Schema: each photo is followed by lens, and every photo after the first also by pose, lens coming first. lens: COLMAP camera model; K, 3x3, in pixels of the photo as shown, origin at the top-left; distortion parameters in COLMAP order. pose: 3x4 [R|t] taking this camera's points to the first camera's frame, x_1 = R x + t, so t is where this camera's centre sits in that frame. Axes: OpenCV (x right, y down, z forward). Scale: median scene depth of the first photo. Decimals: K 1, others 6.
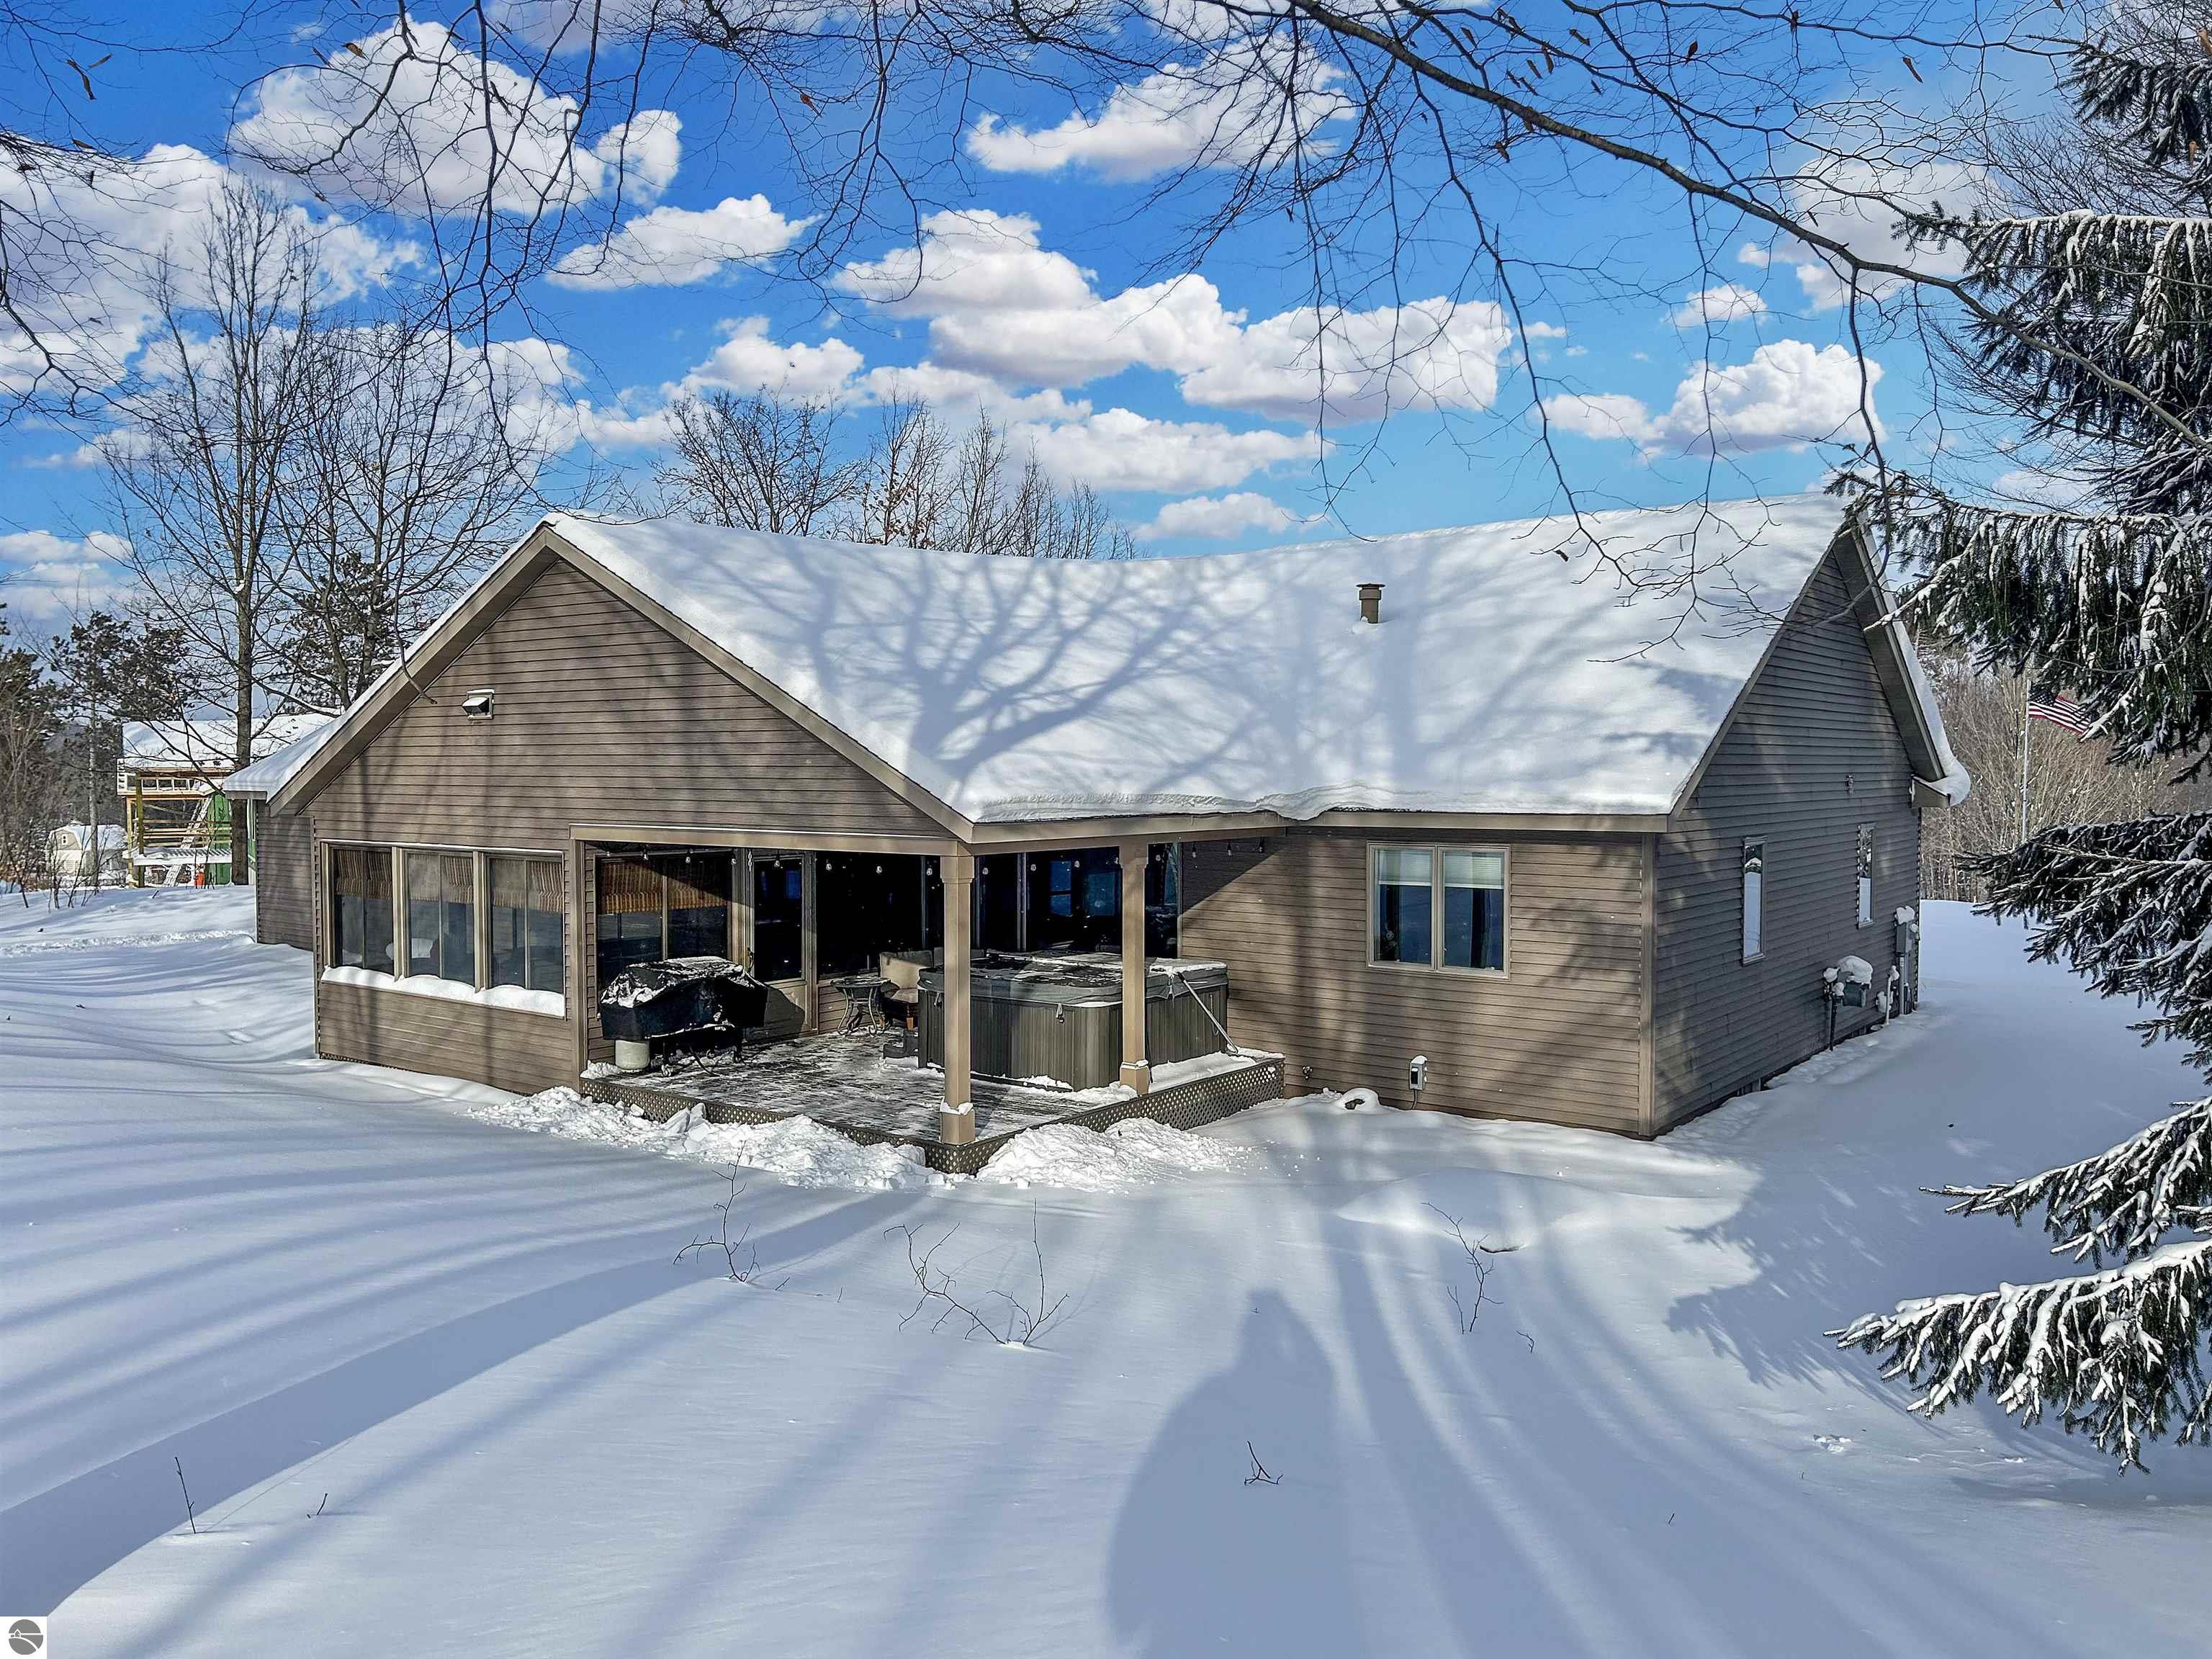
lens RADIAL K [[1686.9, 0, 1112.8], [0, 1686.9, 894.1], [0, 0, 1]] dist [0.094025, -0.135498]
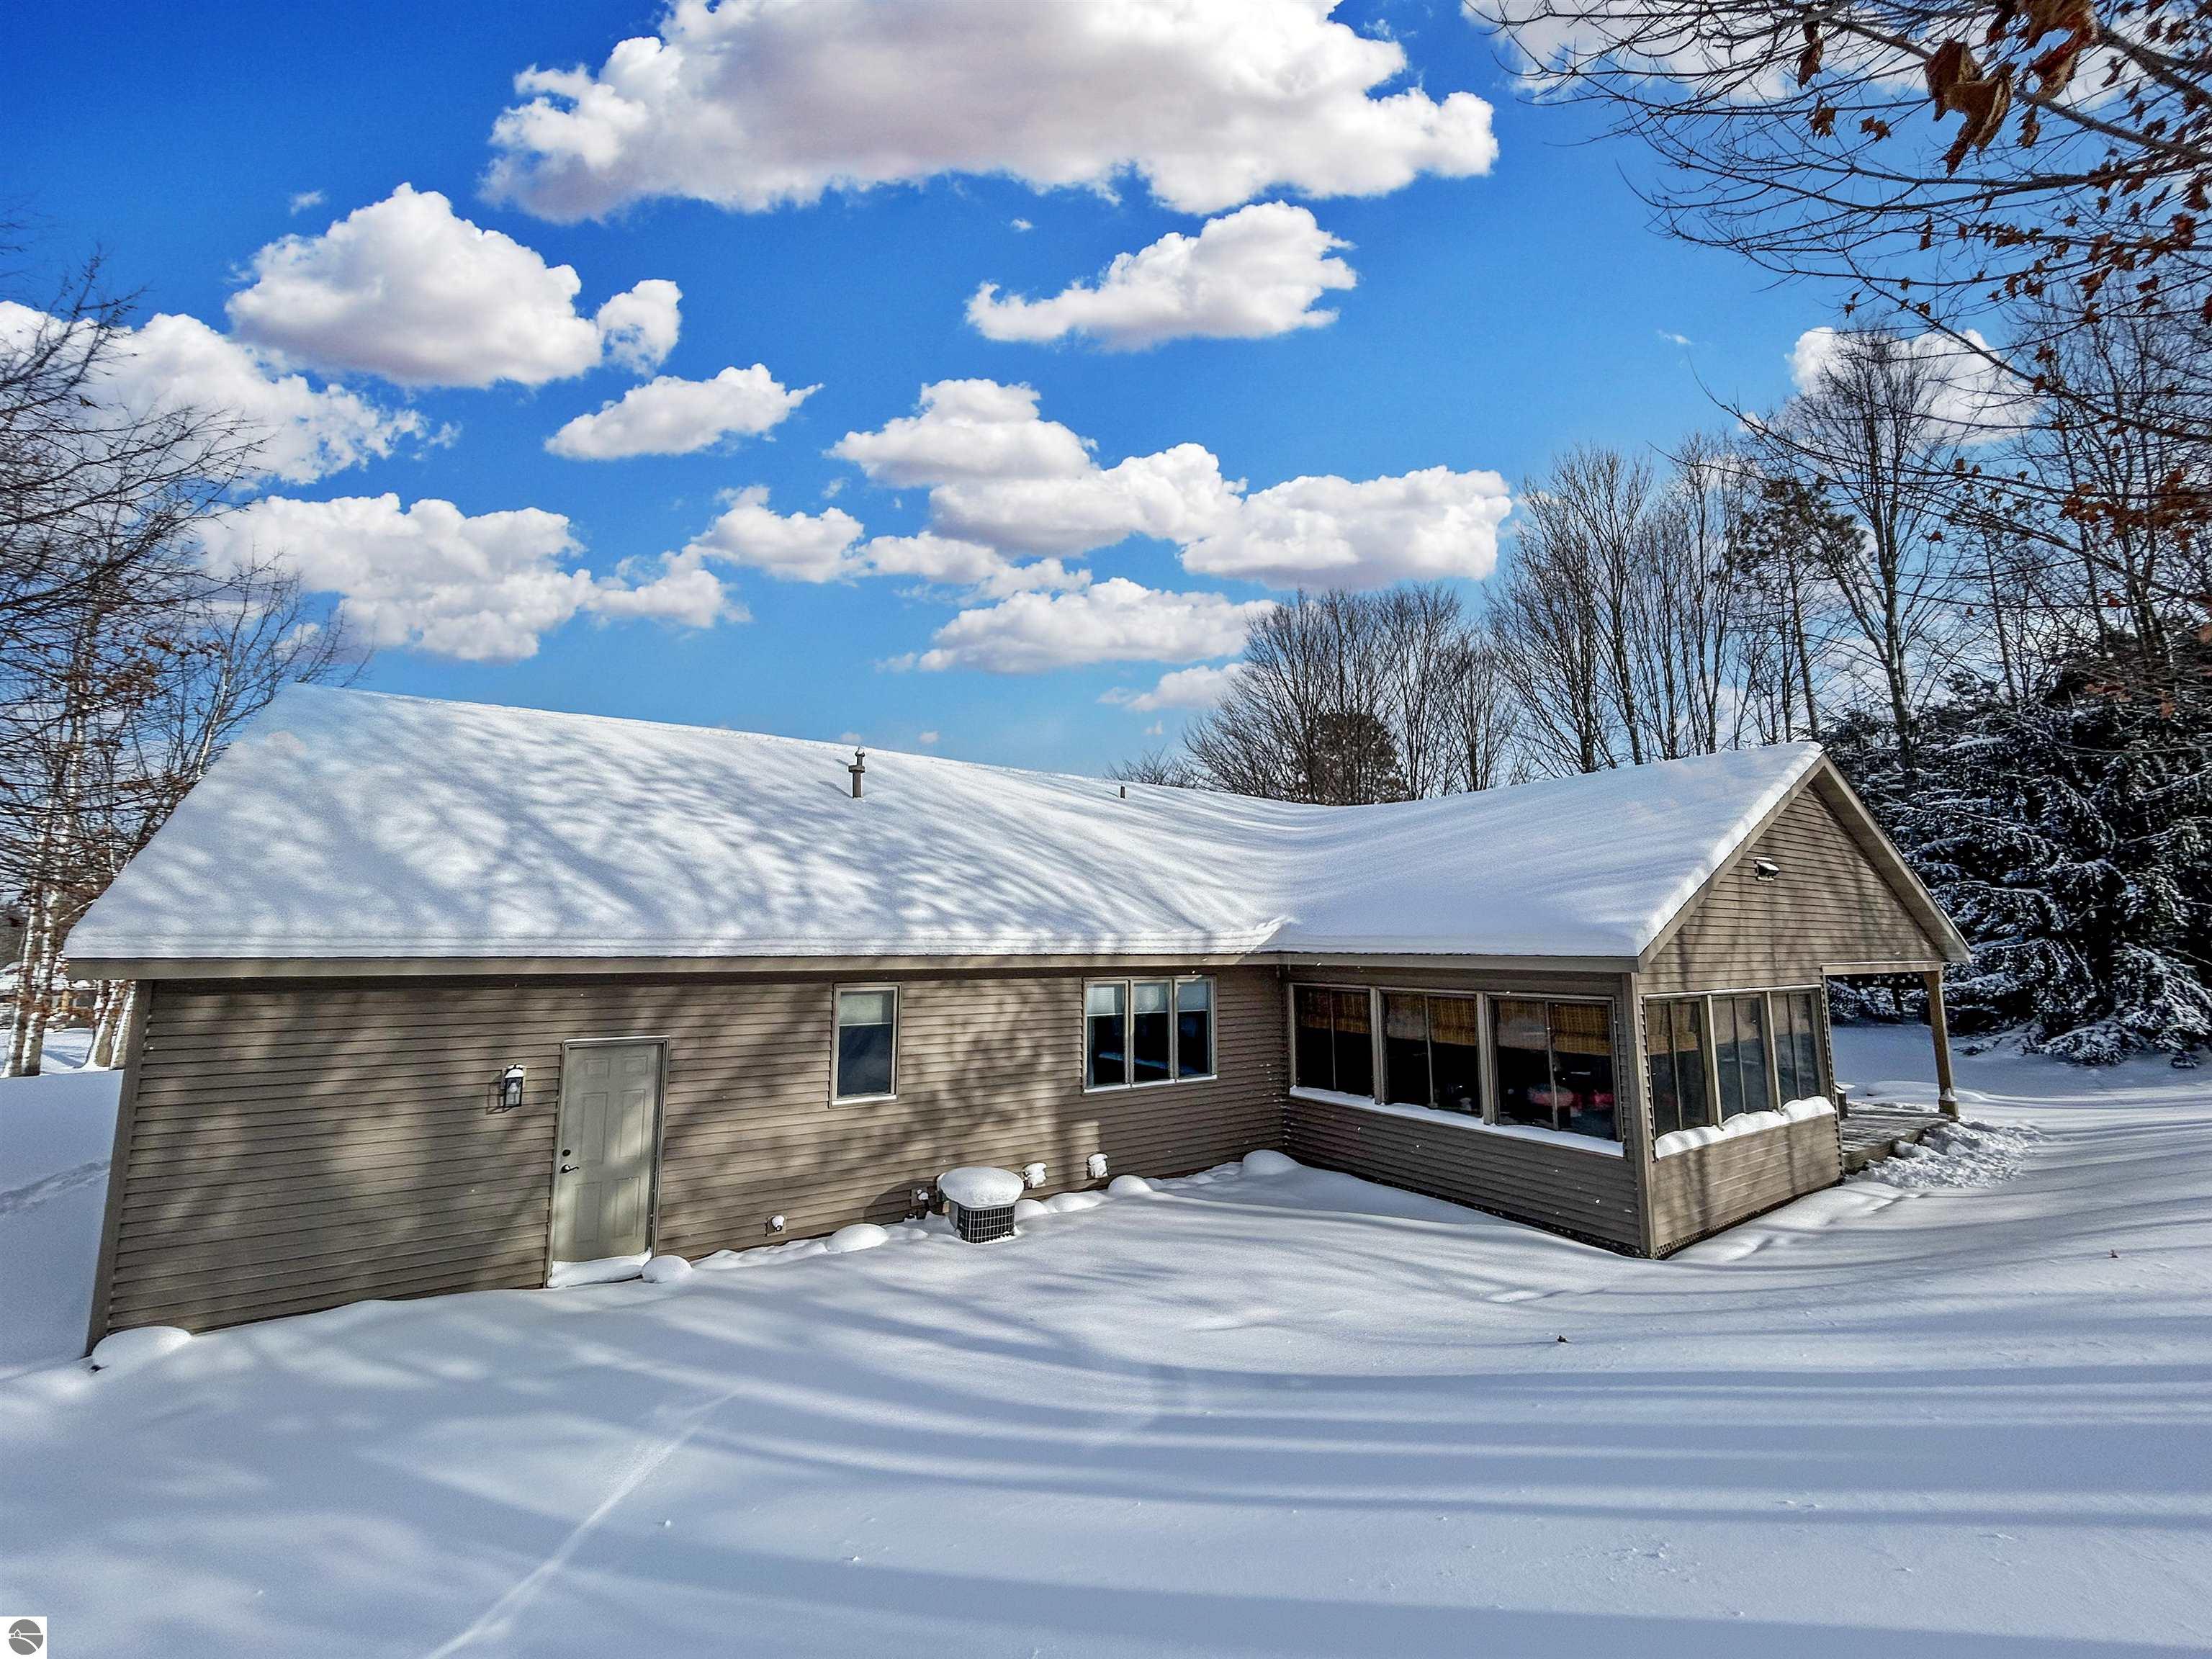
lens RADIAL K [[922.4, 0, 1115.6], [0, 922.4, 819.3], [0, 0, 1]] dist [-0.000631, -0.000059]
pose [[0.296240, 0.128284, 0.946459, -1.143195], [0.069679, 0.985396, -0.155371, -0.075749], [-0.952568, 0.111975, 0.282975, 1.253037]]
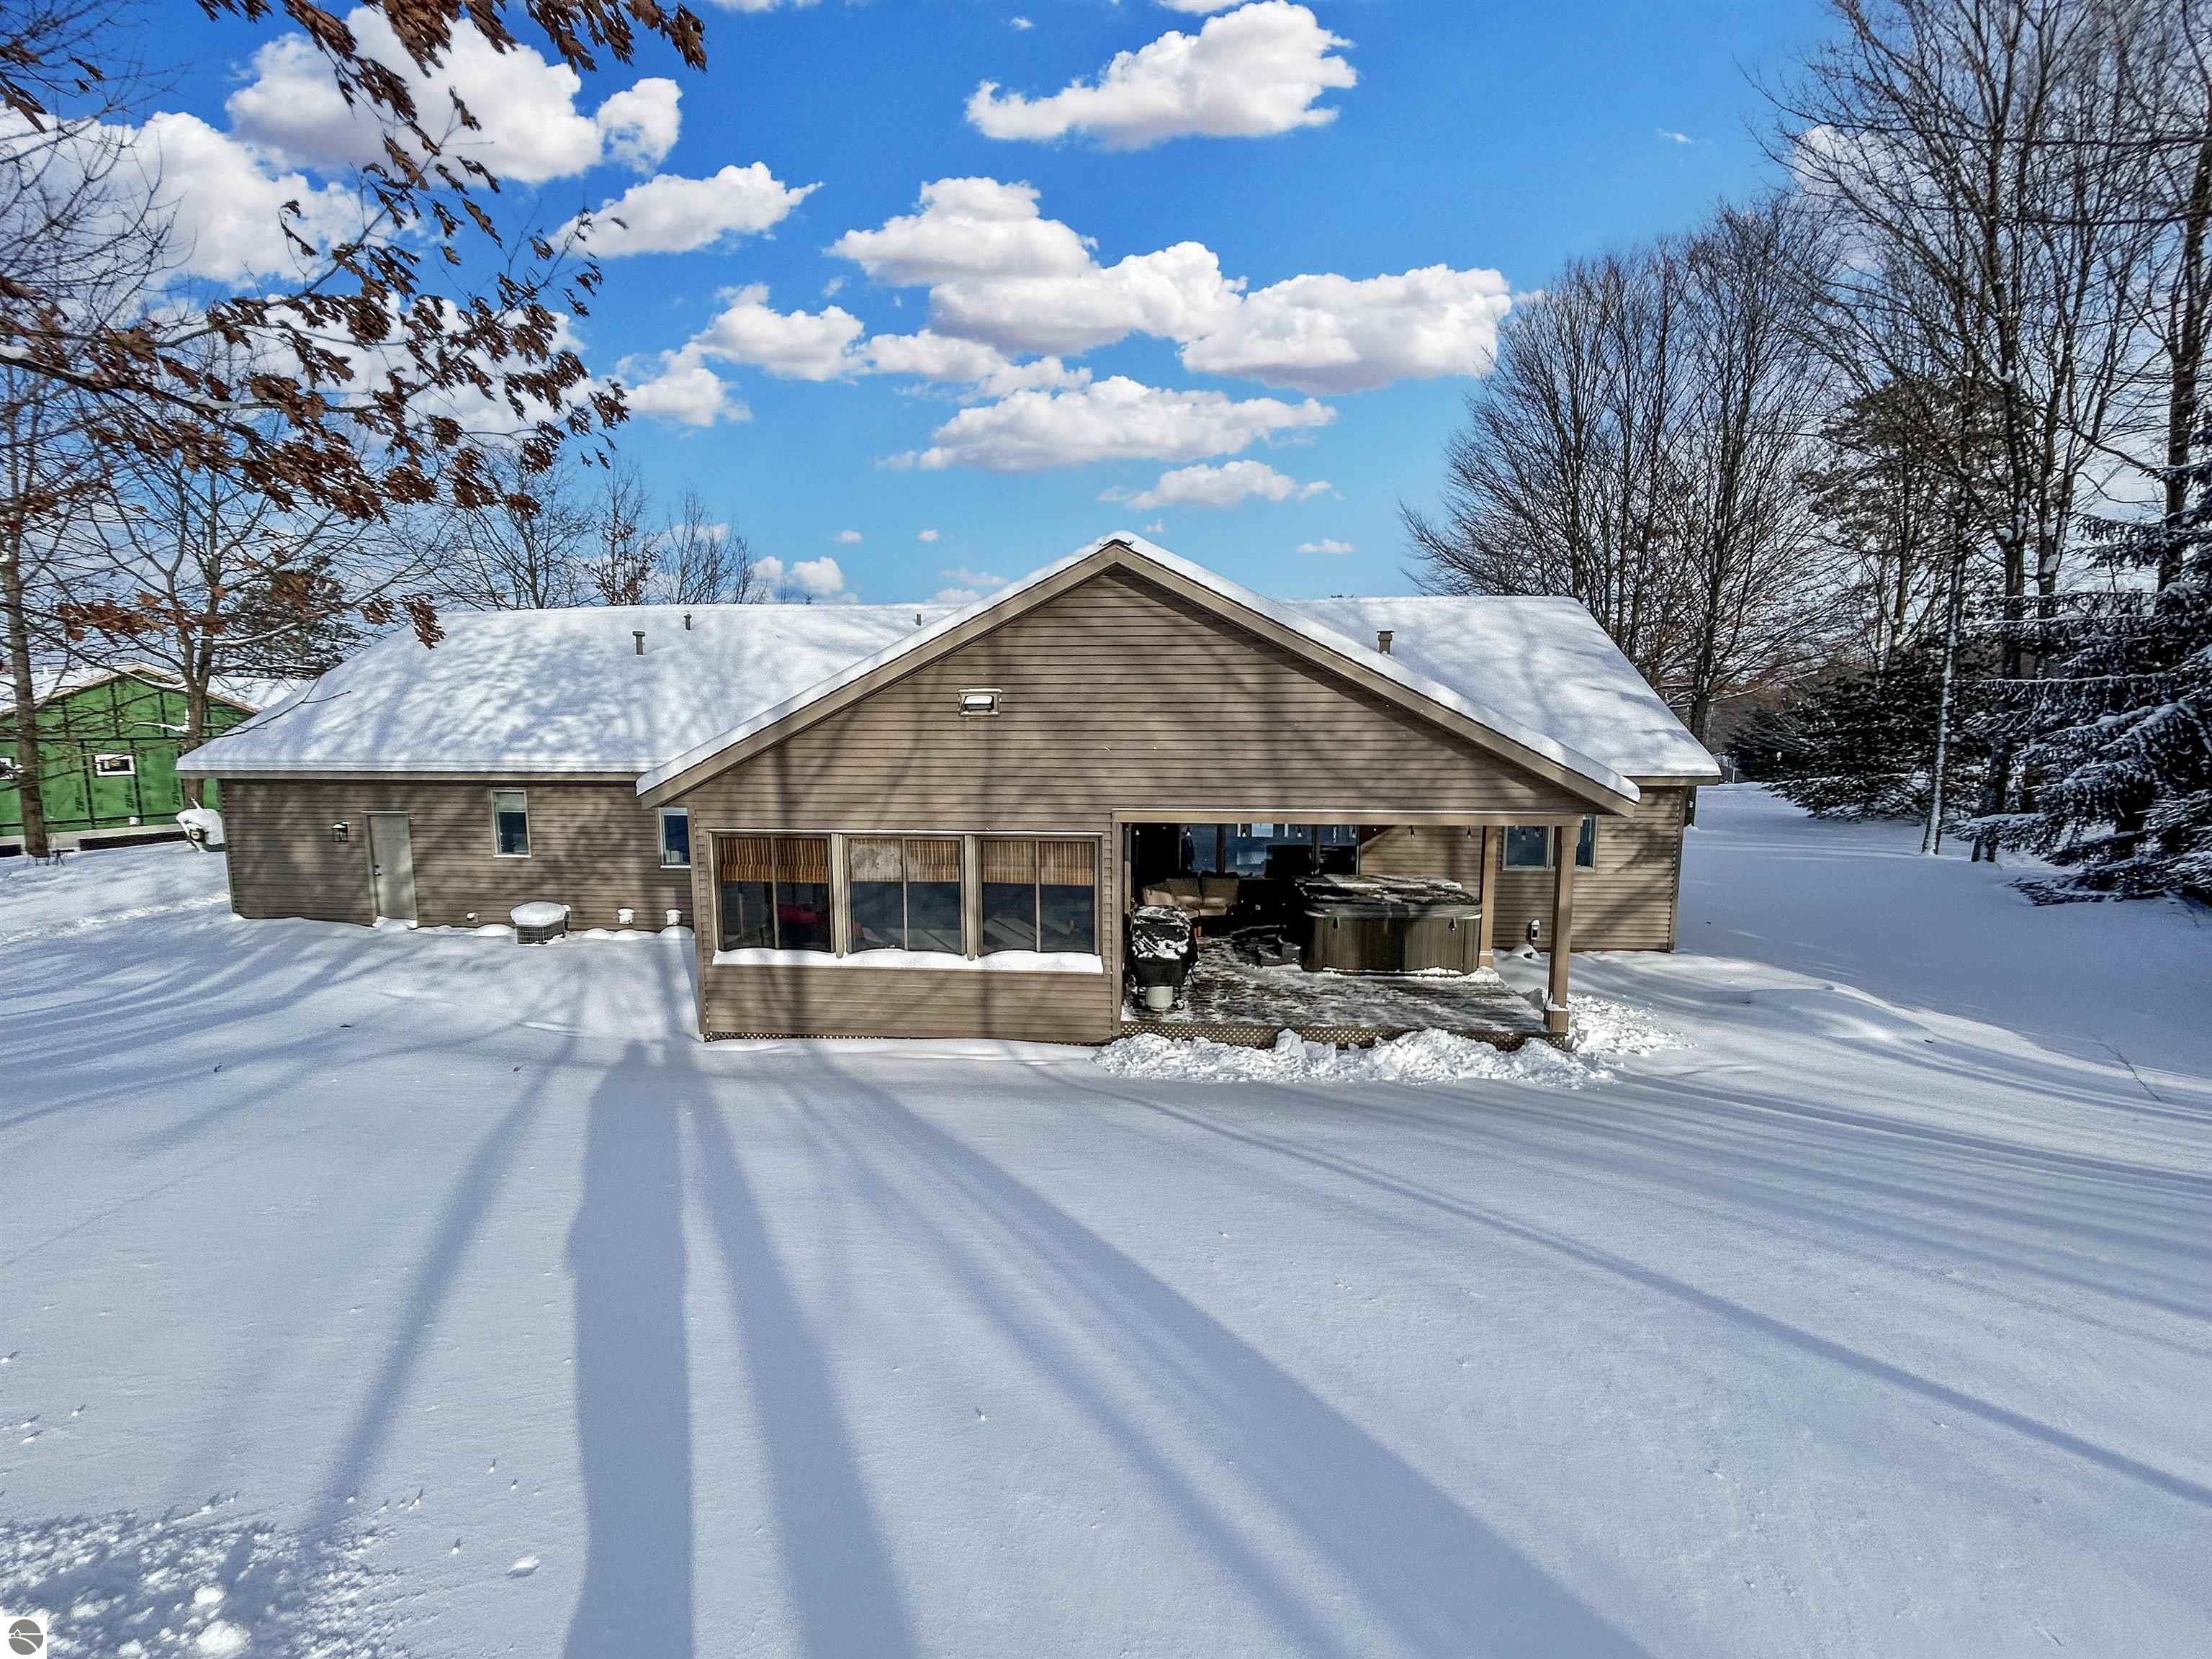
lens RADIAL K [[892.8, 0, 1110.7], [0, 892.8, 849.9], [0, 0, 1]] dist [0.000517, 0.000018]
pose [[0.832086, -0.076319, 0.549371, -0.623056], [0.040082, 0.996172, 0.077681, -0.057733], [-0.553197, -0.042617, 0.831960, 0.471284]]
